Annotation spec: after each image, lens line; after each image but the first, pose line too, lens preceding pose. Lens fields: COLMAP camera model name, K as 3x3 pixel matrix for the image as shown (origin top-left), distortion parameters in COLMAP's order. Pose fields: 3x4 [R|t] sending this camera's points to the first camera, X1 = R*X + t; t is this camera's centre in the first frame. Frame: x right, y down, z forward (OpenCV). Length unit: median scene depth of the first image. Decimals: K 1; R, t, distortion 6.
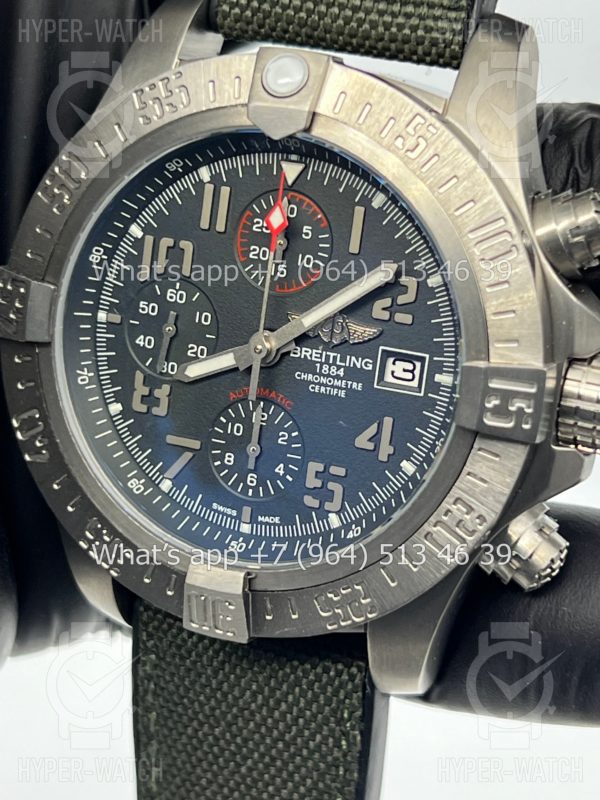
lens RADIAL K [[1881.1, 0, 299.3], [0, 1881.1, 388.9], [0, 0, 1]] dist [0.246106, 0.260229]
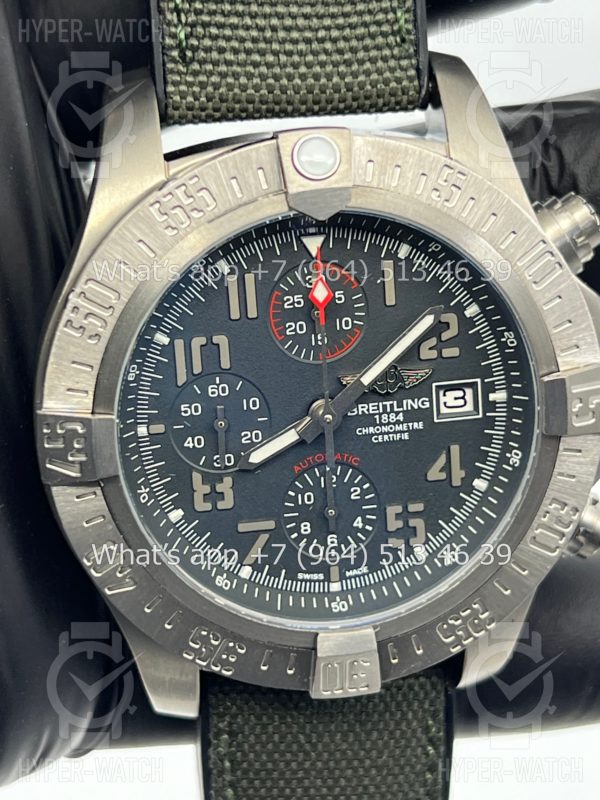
lens RADIAL K [[1881.1, 0, 299.3], [0, 1881.1, 388.9], [0, 0, 1]] dist [0.246106, 0.260229]
pose [[0.853353, -0.282252, 0.438317, -0.478835], [0.251806, 0.959339, 0.127526, -0.170950], [-0.456489, 0.001546, 0.889728, 0.090543]]
